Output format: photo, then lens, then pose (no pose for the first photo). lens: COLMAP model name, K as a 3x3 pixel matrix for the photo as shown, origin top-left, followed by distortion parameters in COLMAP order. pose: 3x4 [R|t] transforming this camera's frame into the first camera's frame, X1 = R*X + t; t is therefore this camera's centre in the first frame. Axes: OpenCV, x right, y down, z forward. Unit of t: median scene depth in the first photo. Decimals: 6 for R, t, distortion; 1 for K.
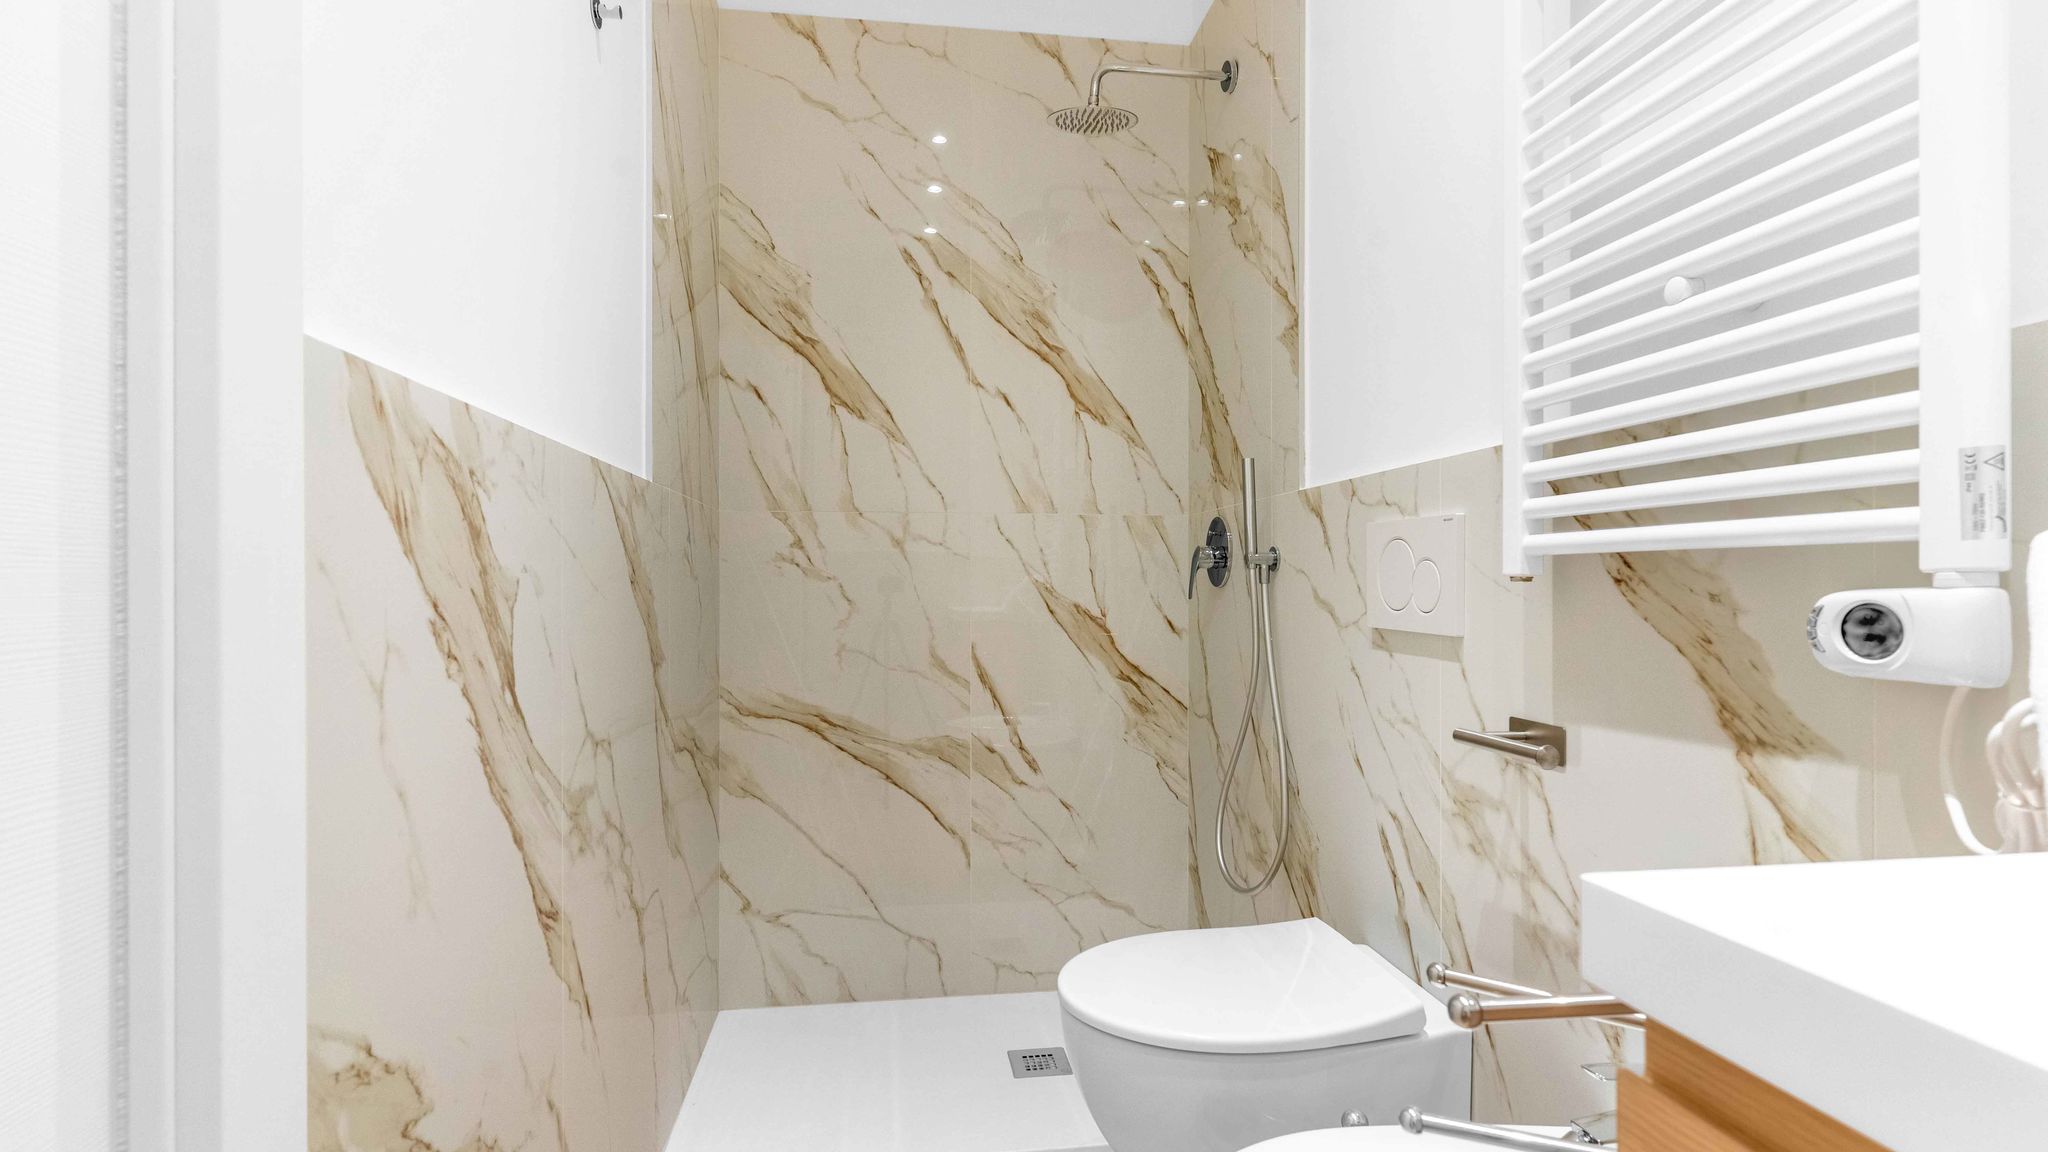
lens RADIAL K [[994.7, 0, 1031.0], [0, 994.7, 584.0], [0, 0, 1]] dist [0.007450, 0.001011]
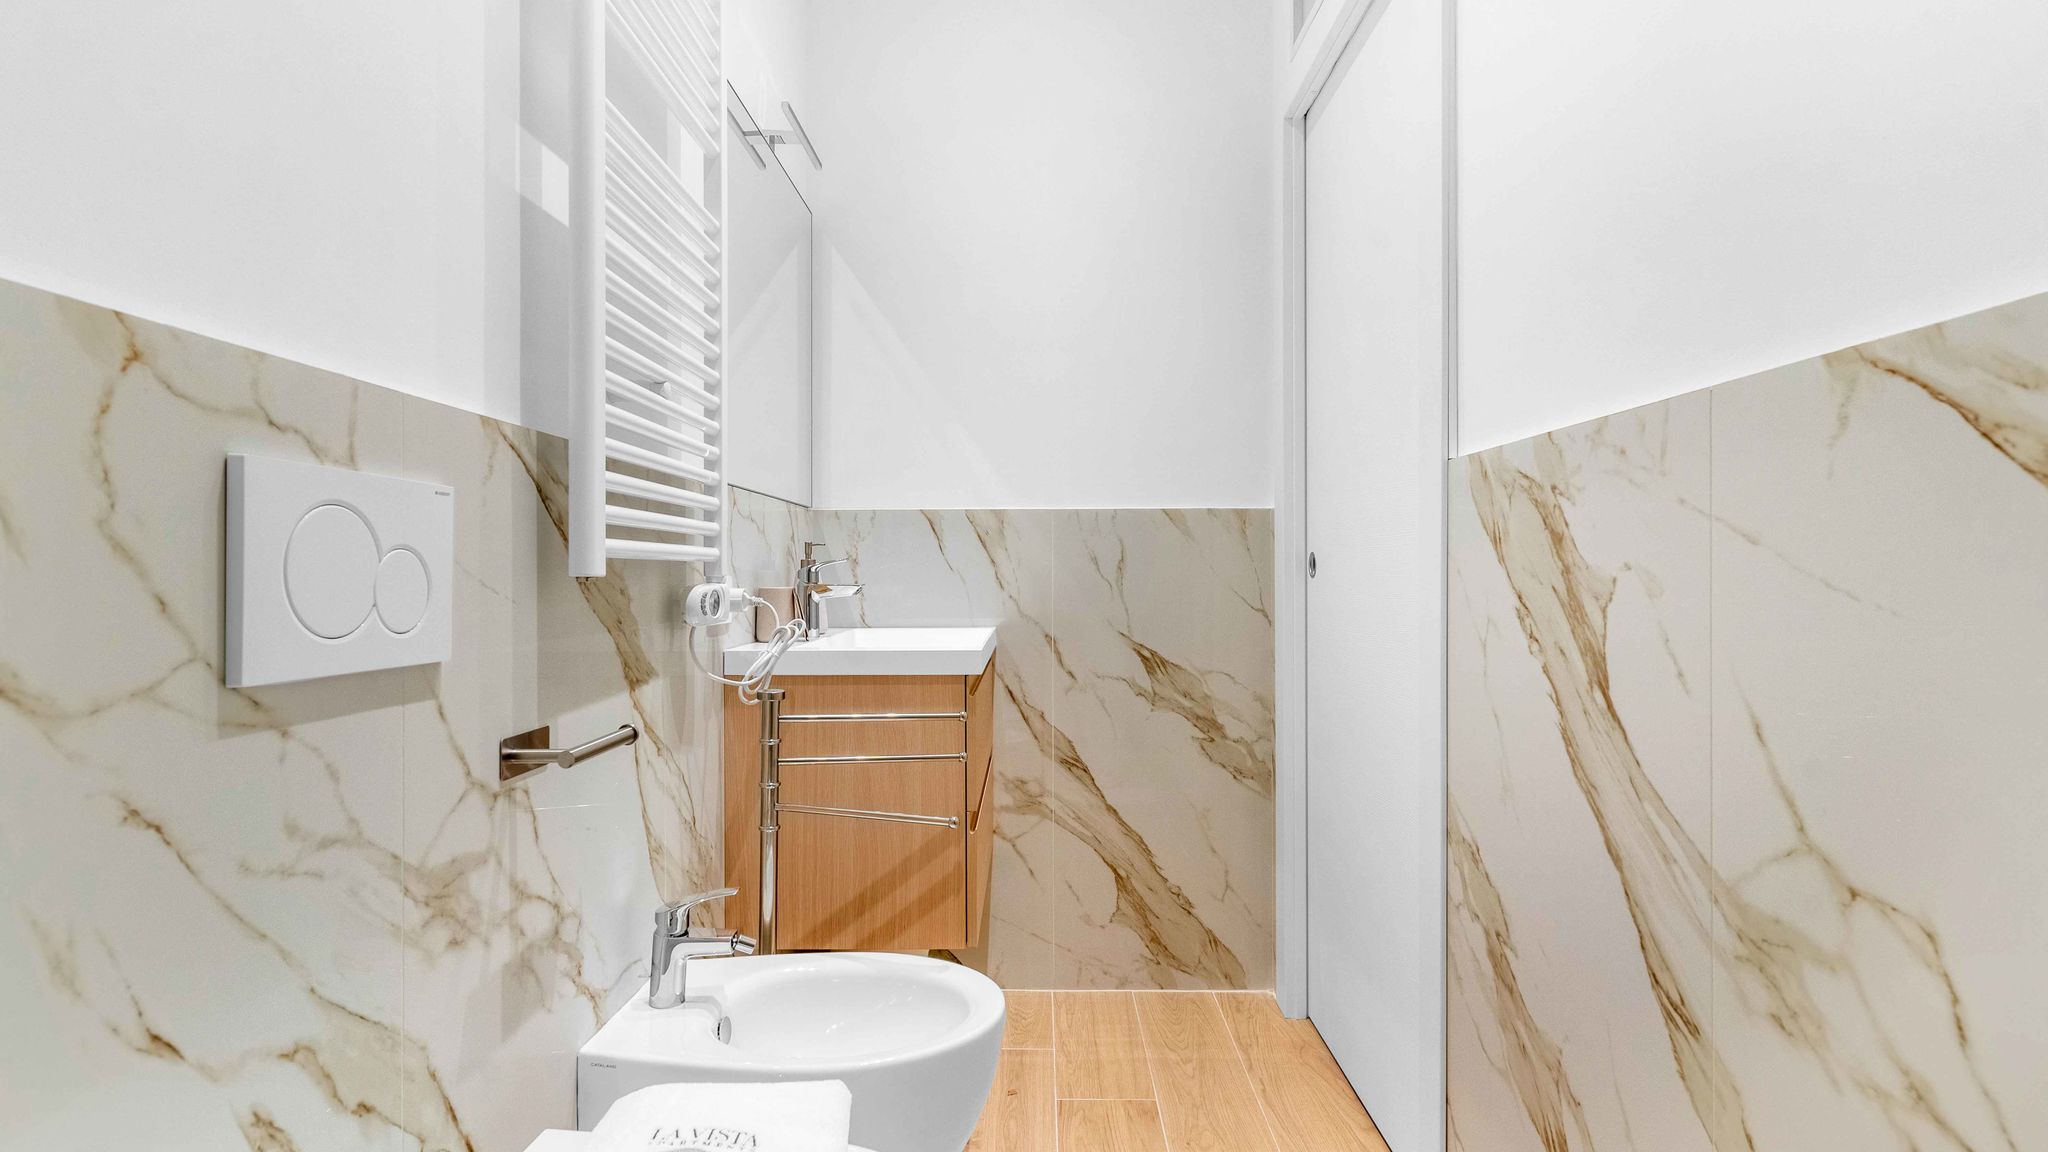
lens RADIAL K [[994.7, 0, 1022.4], [0, 994.7, 569.9], [0, 0, 1]] dist [0.007450, 0.001011]
pose [[-0.987684, 0.003327, 0.156425, -0.089144], [0.002593, 0.999985, -0.004899, -0.007488], [-0.156439, -0.004433, -0.987678, 1.632421]]
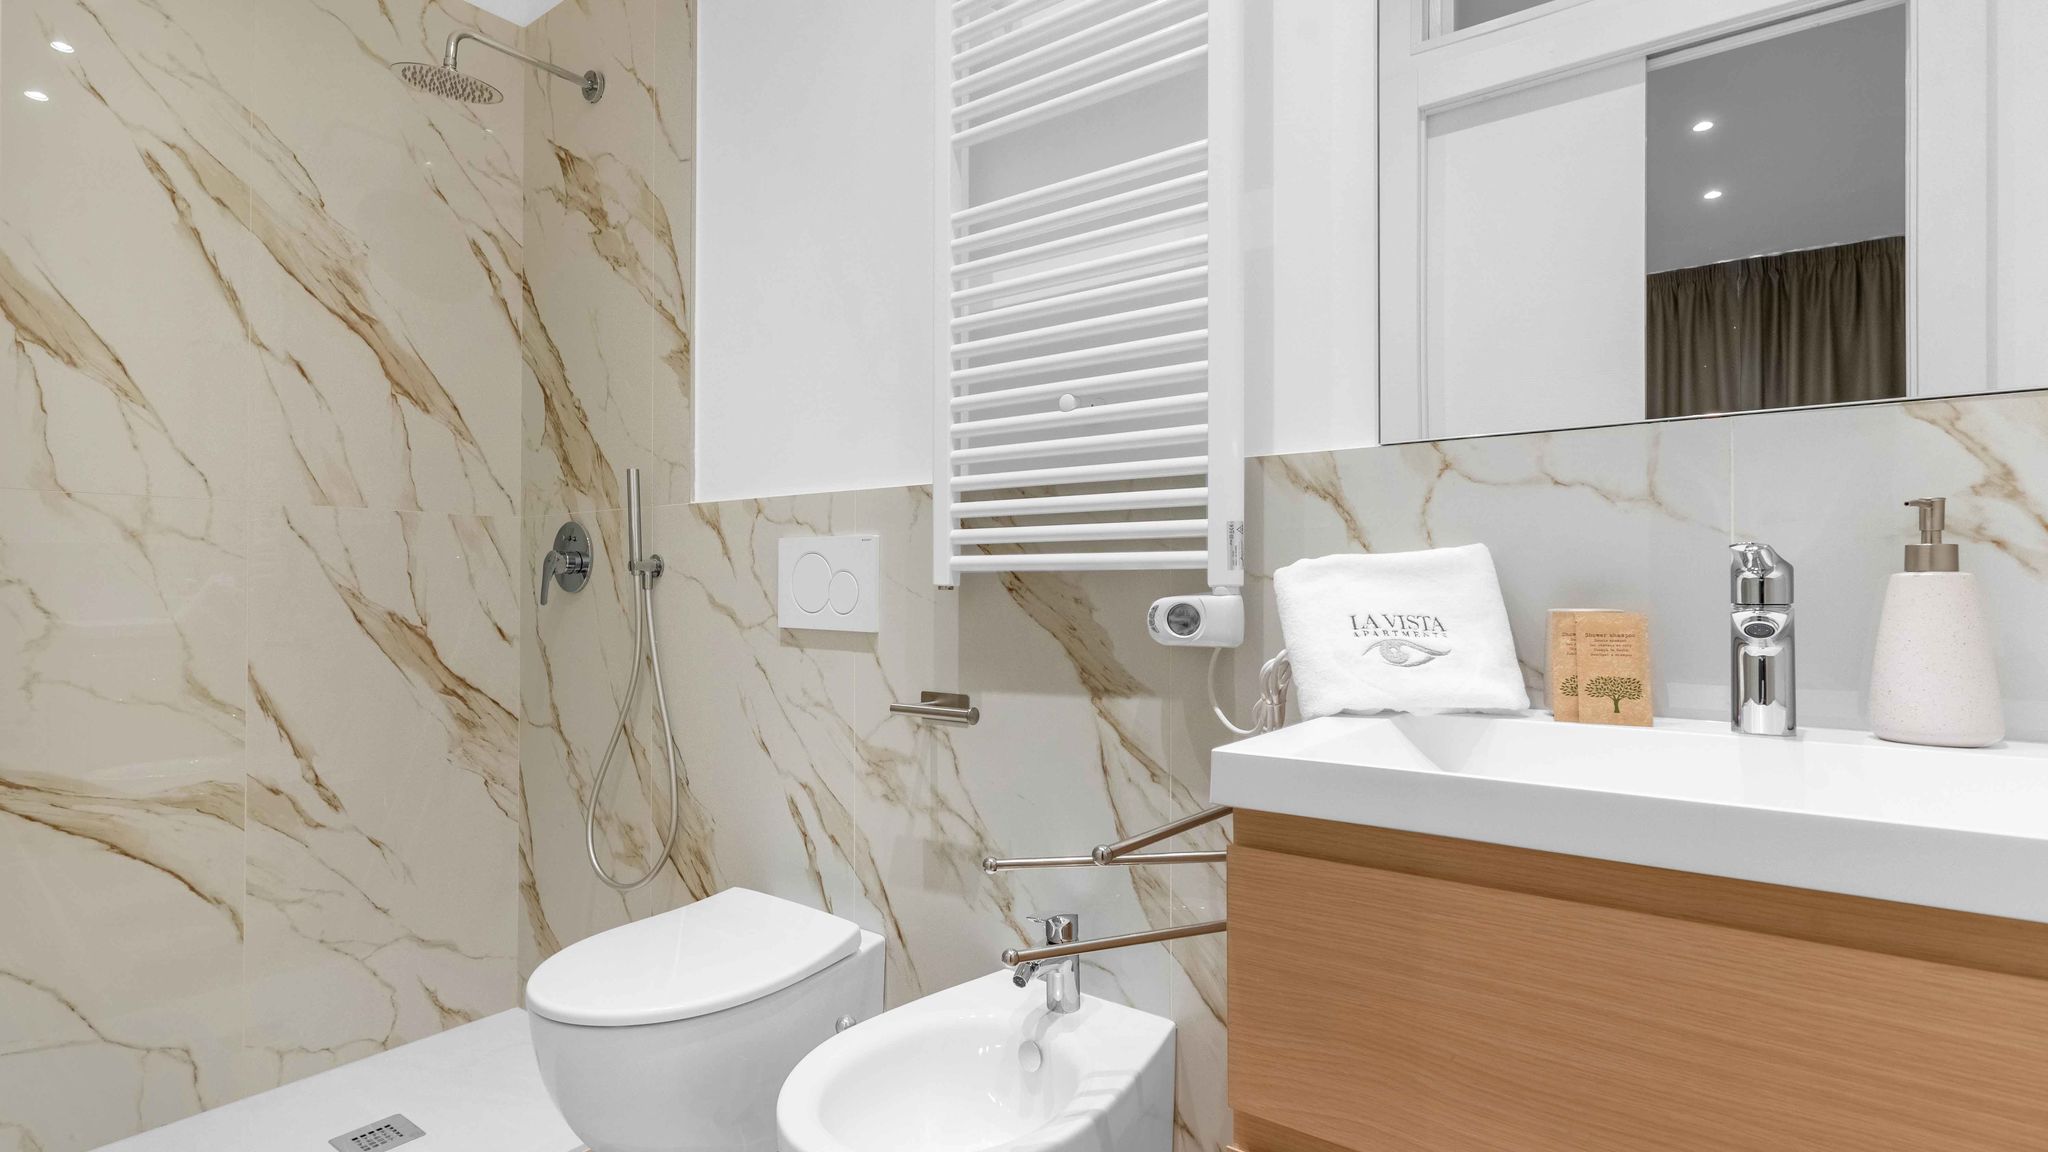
lens RADIAL K [[994.7, 0, 1011.8], [0, 994.7, 581.2], [0, 0, 1]] dist [0.007450, 0.001011]
pose [[0.717510, 0.006246, 0.696521, -0.325853], [-0.001971, 0.999974, -0.006937, -0.004096], [-0.696546, 0.003604, 0.717503, -0.029644]]
